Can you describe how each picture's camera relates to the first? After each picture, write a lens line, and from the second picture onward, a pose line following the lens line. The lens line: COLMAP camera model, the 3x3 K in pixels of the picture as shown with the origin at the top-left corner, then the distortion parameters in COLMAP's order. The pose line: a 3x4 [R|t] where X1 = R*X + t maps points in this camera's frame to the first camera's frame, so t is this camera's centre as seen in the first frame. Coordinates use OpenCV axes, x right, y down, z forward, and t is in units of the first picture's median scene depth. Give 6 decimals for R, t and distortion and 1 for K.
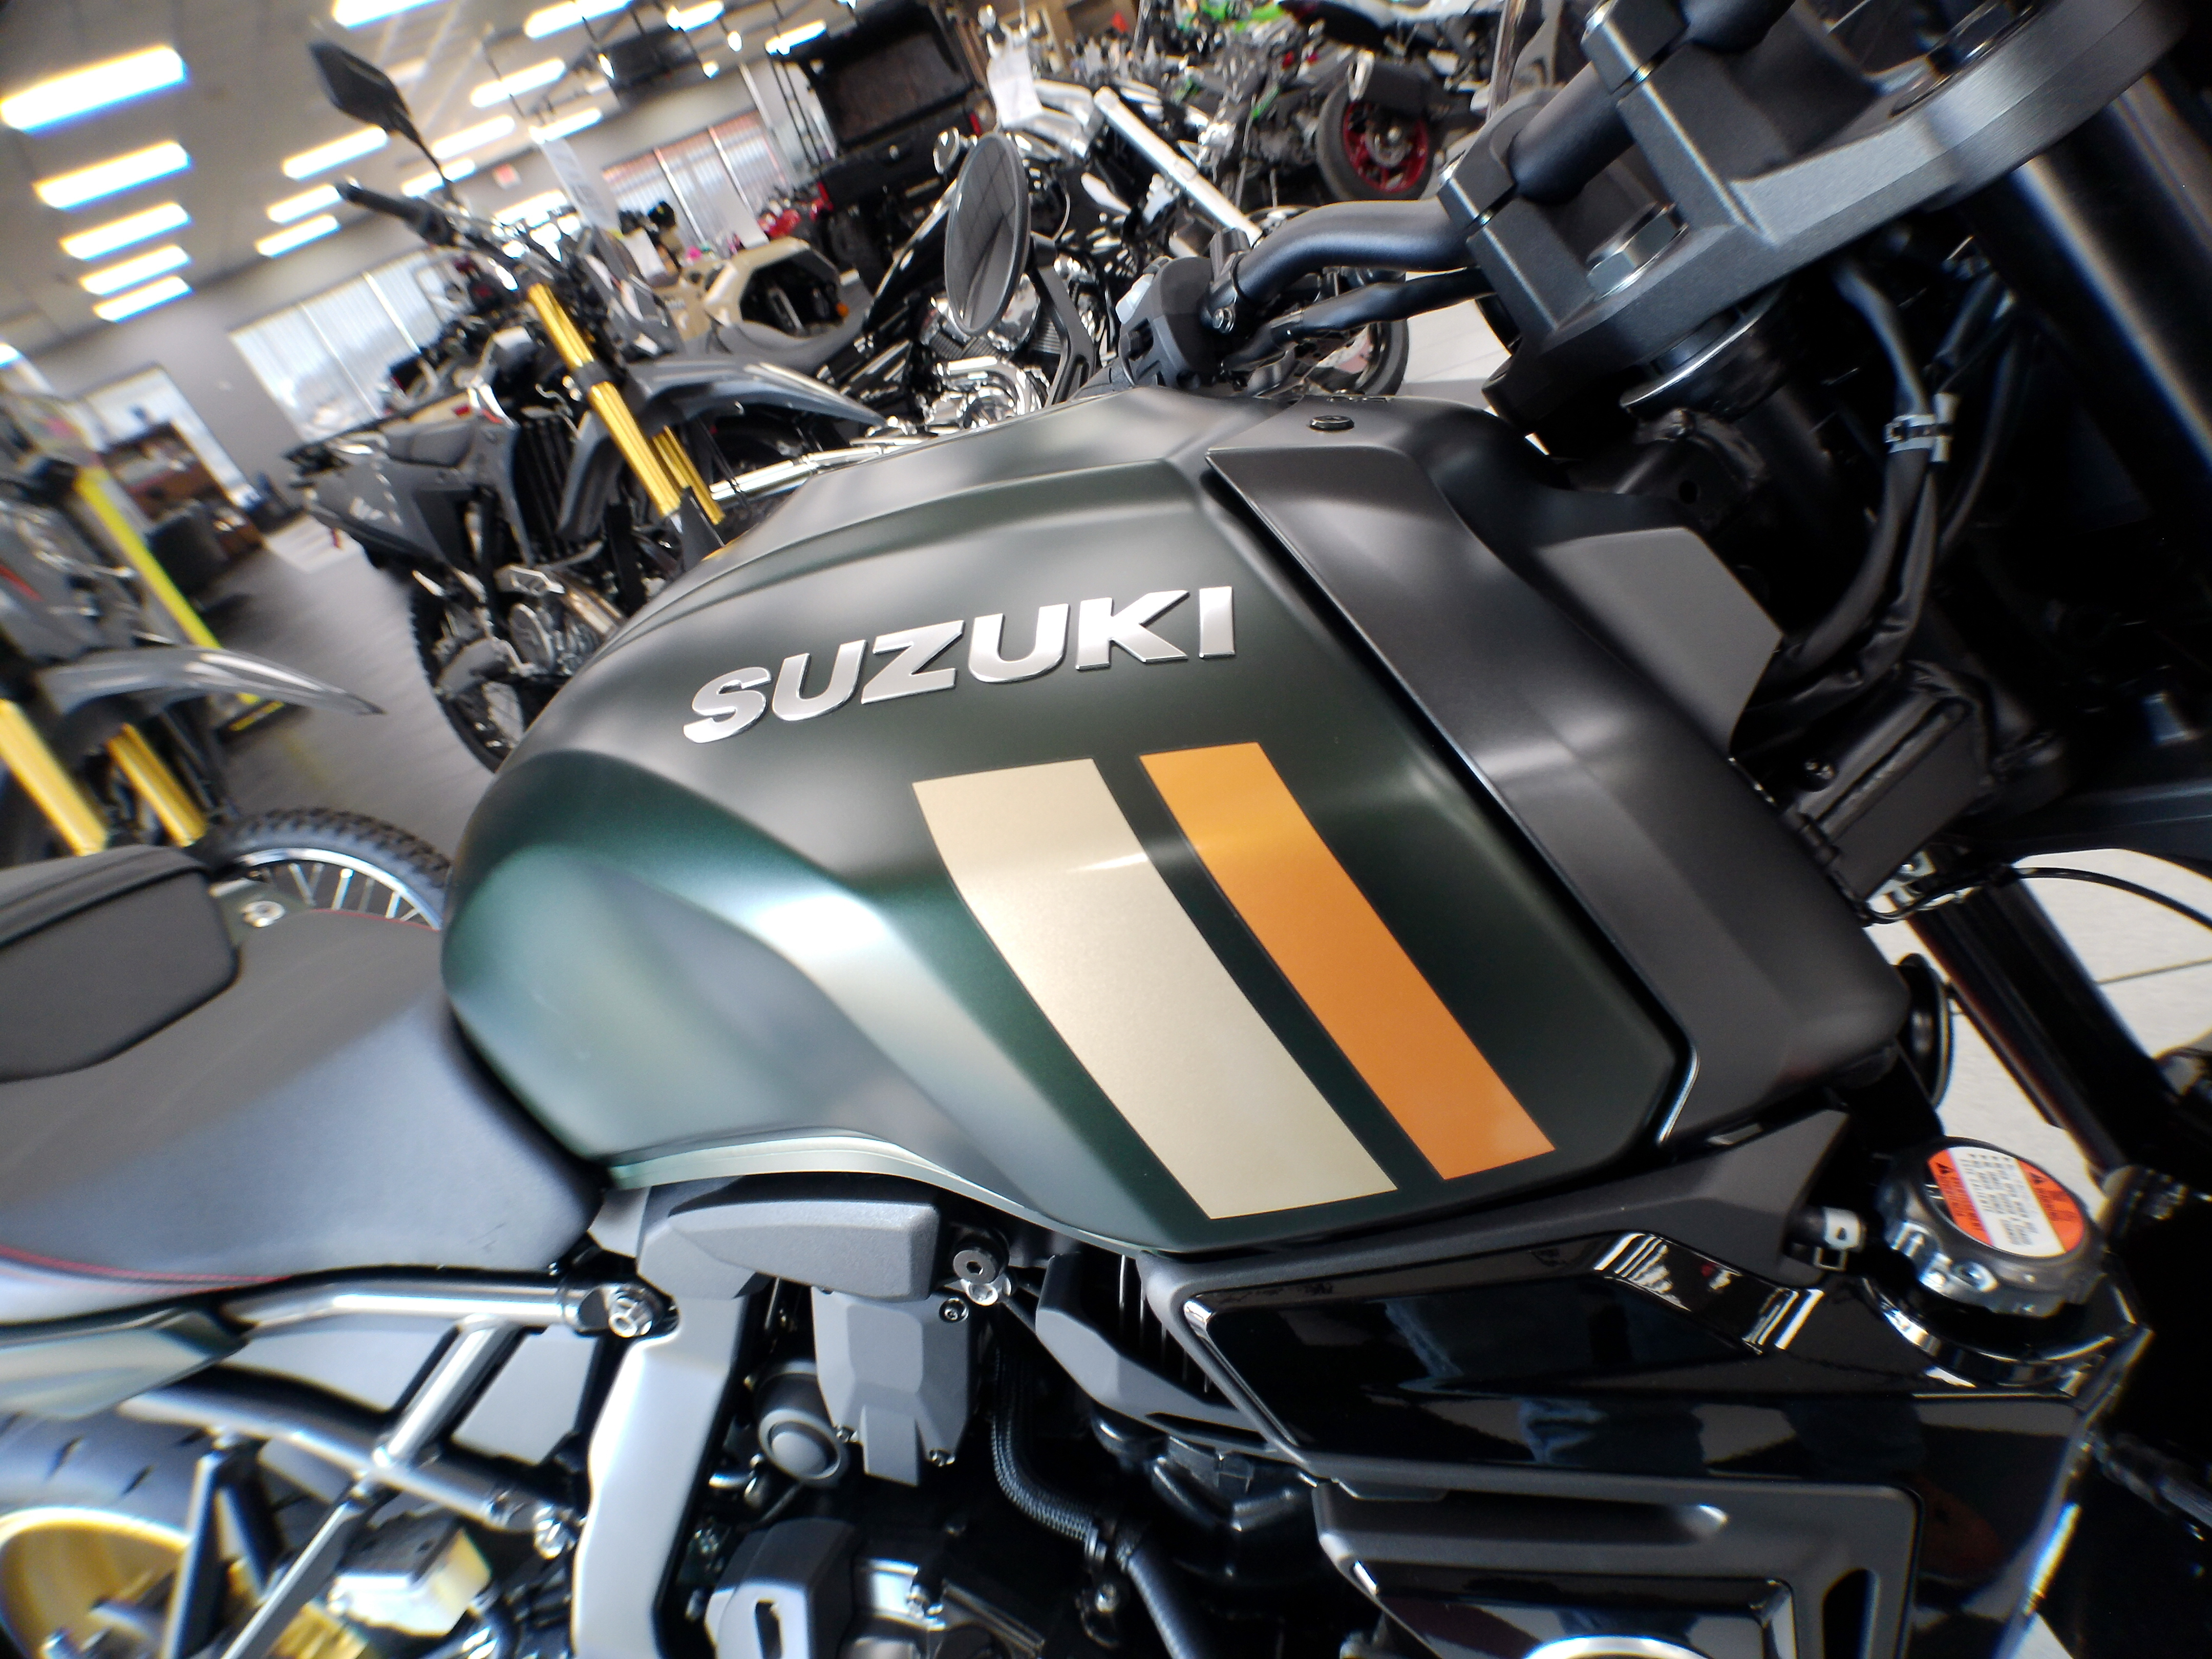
lens RADIAL K [[1208.2, 0, 1134.1], [0, 1208.2, 810.7], [0, 0, 1]] dist [-0.048279, 0.010555]
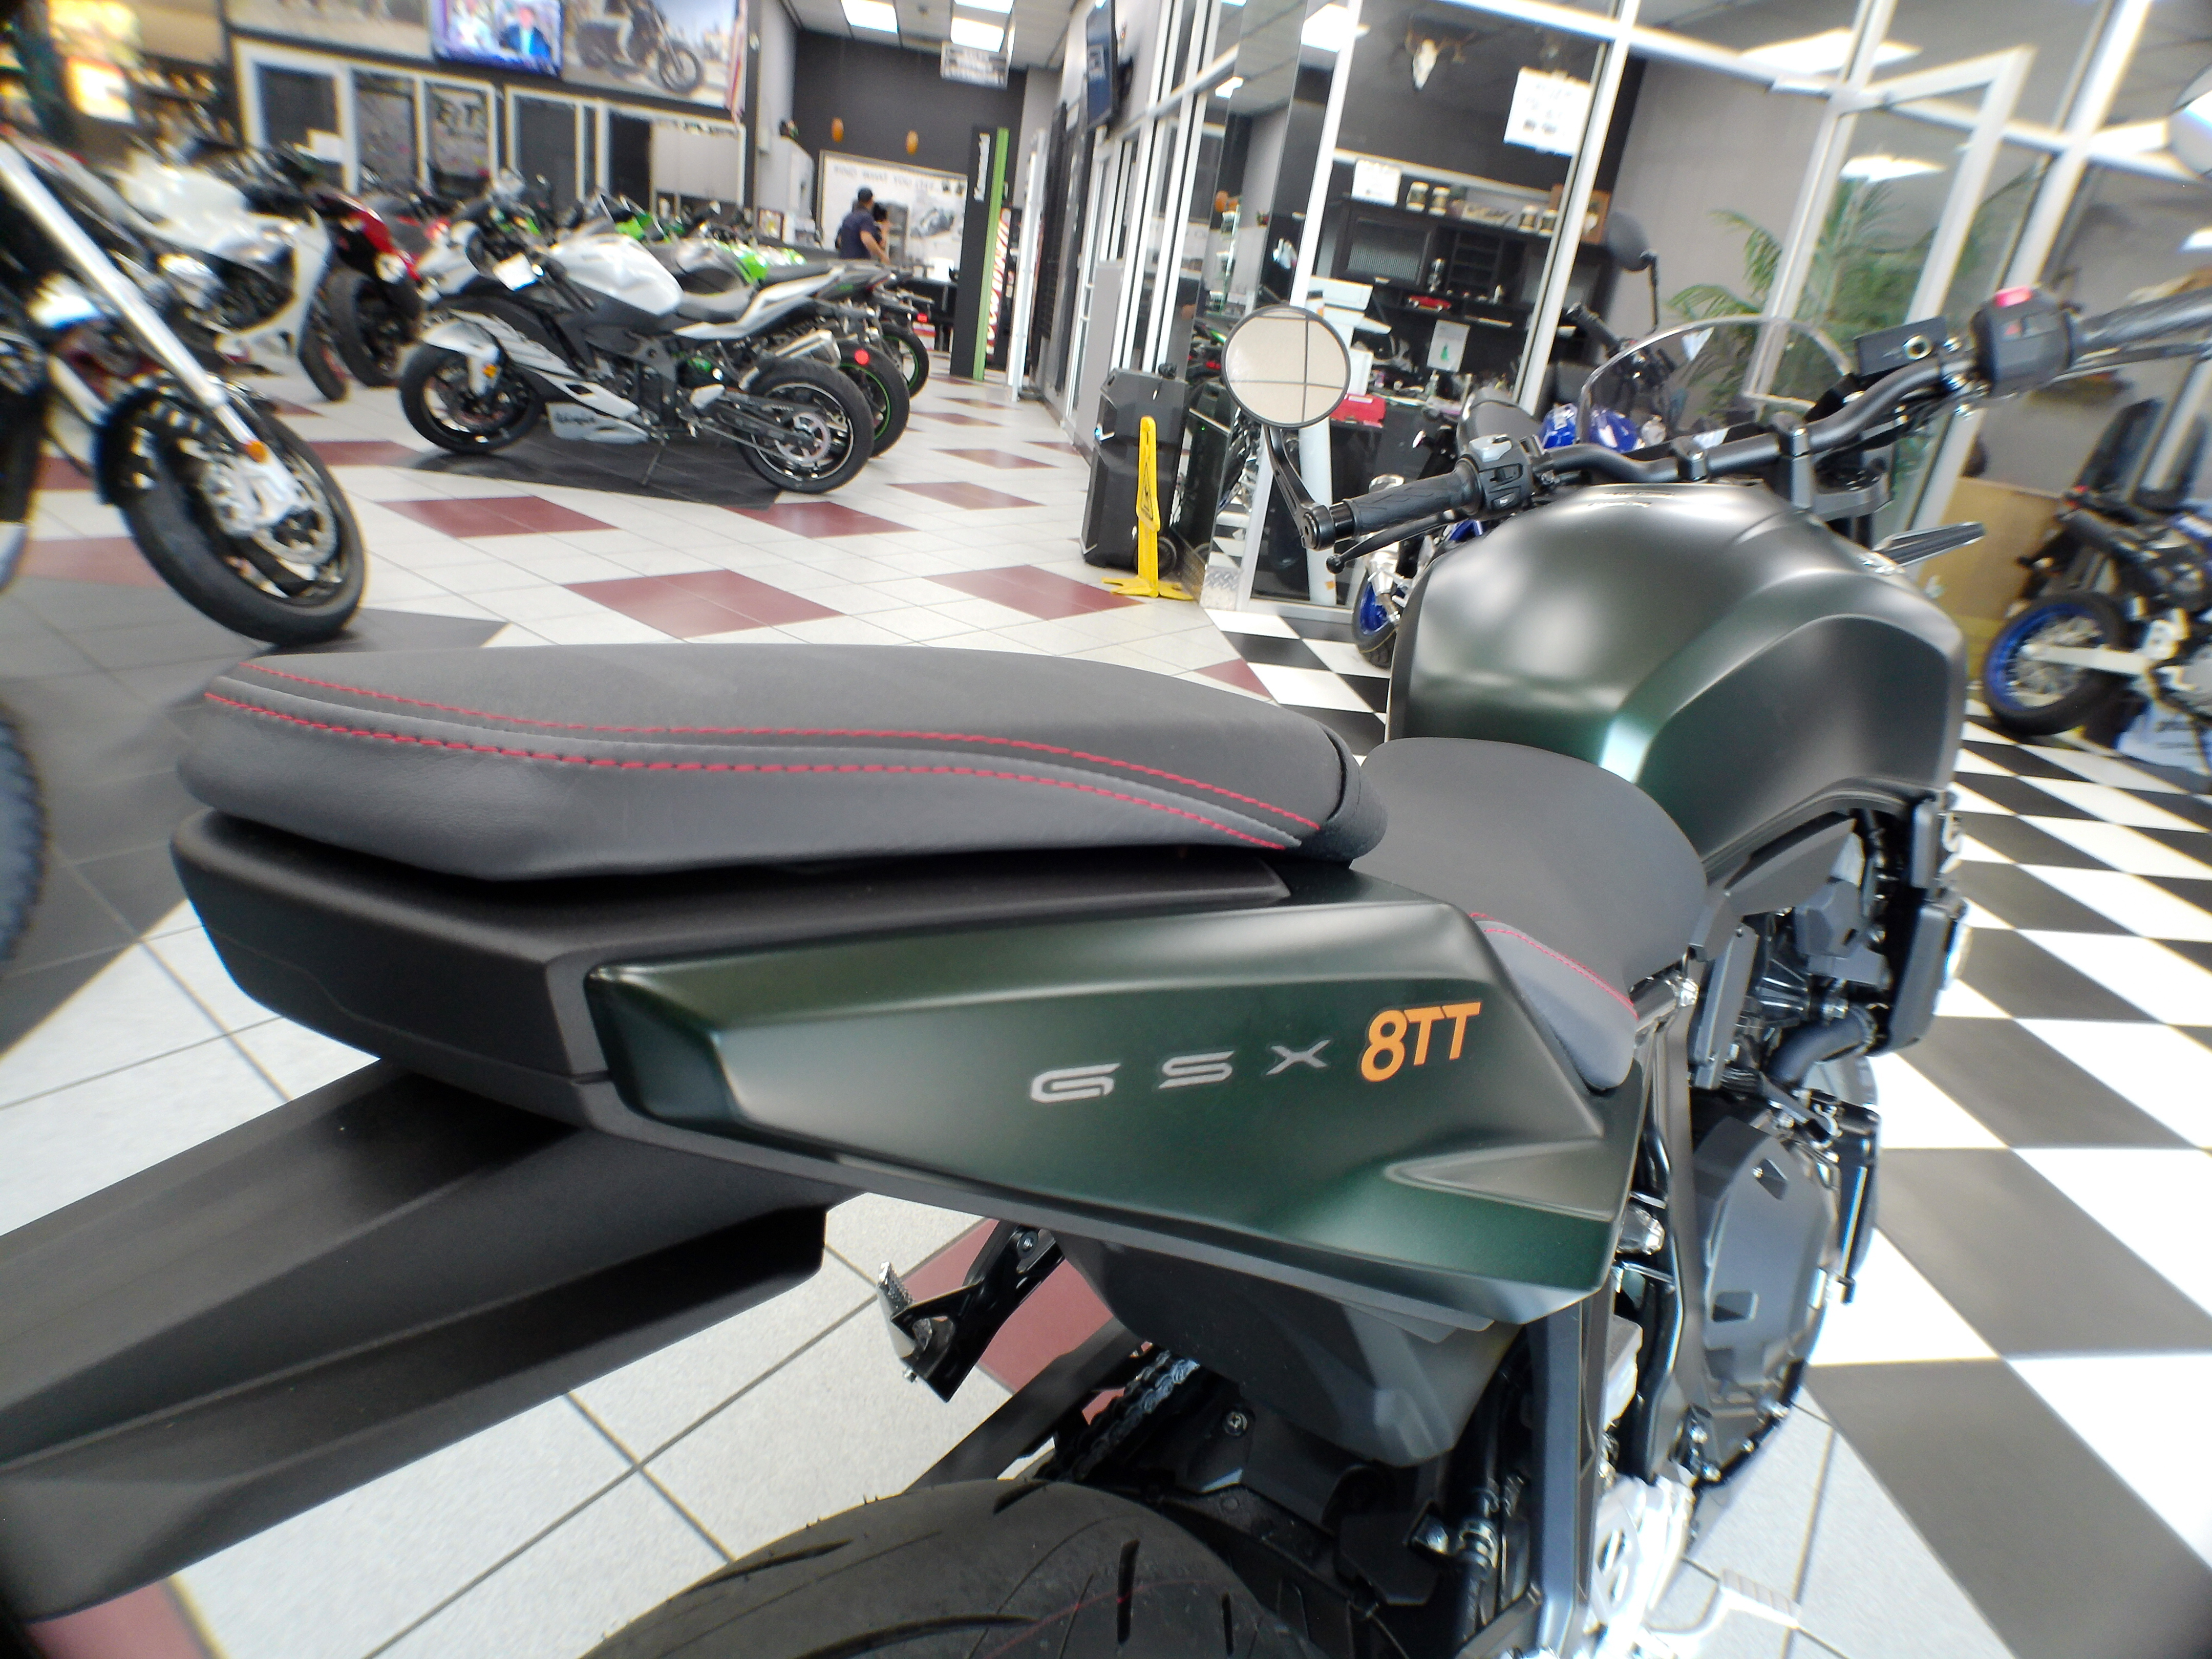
lens RADIAL K [[1208.2, 0, 1134.1], [0, 1208.2, 810.7], [0, 0, 1]] dist [-0.048279, 0.010555]
pose [[0.439600, 0.079026, 0.894710, -0.377618], [0.175466, 0.969374, -0.171833, 0.058221], [-0.880888, 0.232529, 0.412270, 0.190717]]
